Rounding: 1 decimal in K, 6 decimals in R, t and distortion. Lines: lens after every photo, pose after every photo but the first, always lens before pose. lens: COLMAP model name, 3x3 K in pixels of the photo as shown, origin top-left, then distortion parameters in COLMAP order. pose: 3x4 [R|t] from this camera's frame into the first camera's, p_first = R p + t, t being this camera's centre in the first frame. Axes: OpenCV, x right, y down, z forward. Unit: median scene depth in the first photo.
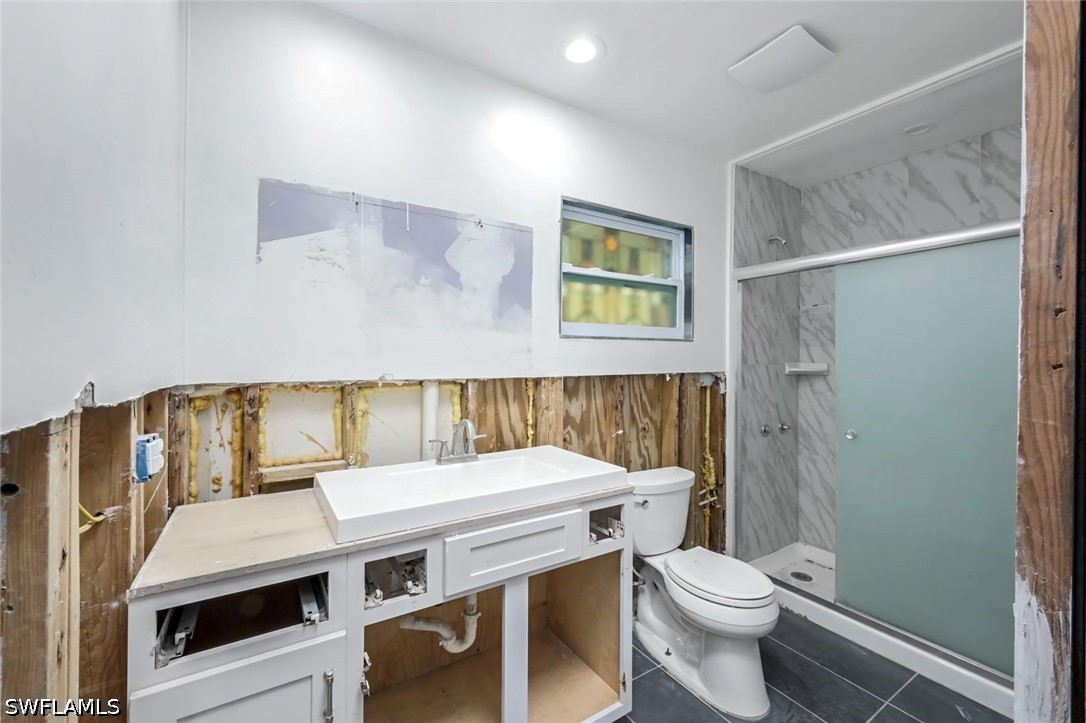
lens RADIAL K [[440.5, 0, 541.6], [0, 440.5, 359.4], [0, 0, 1]] dist [0.000822, 0.000003]
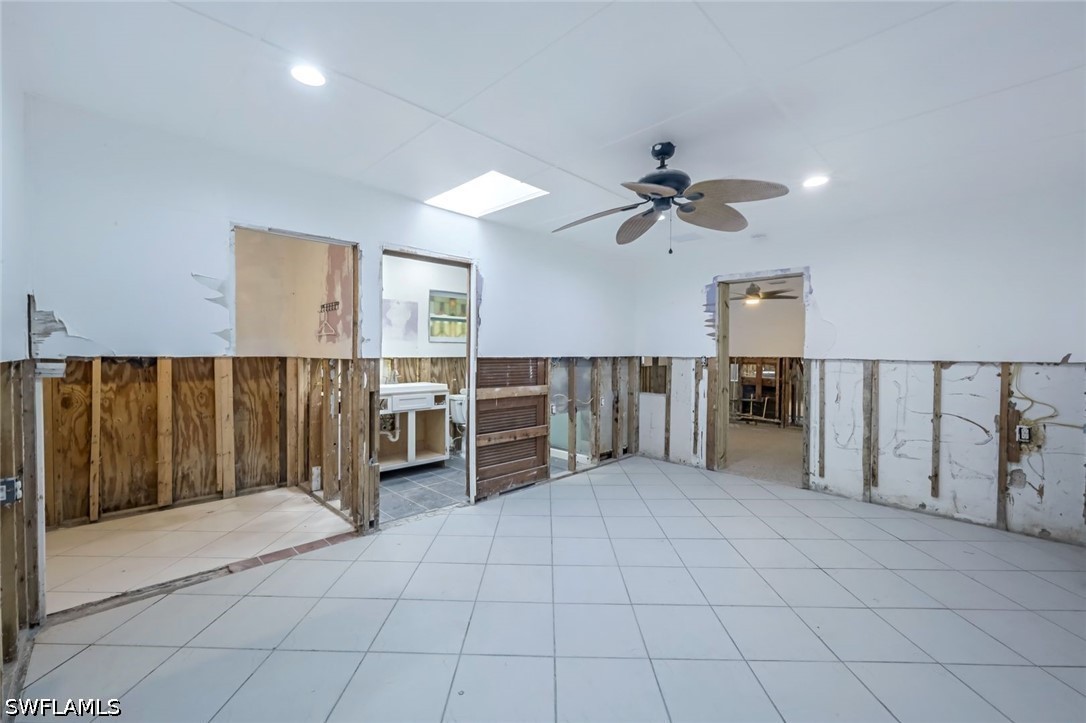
lens RADIAL K [[440.5, 0, 548.2], [0, 440.5, 361.4], [0, 0, 1]] dist [0.000822, 0.000003]
pose [[0.972605, -0.003379, 0.232440, 0.122987], [0.000027, 0.999896, 0.014423, 0.025600], [-0.232465, -0.014021, 0.972504, -1.769706]]
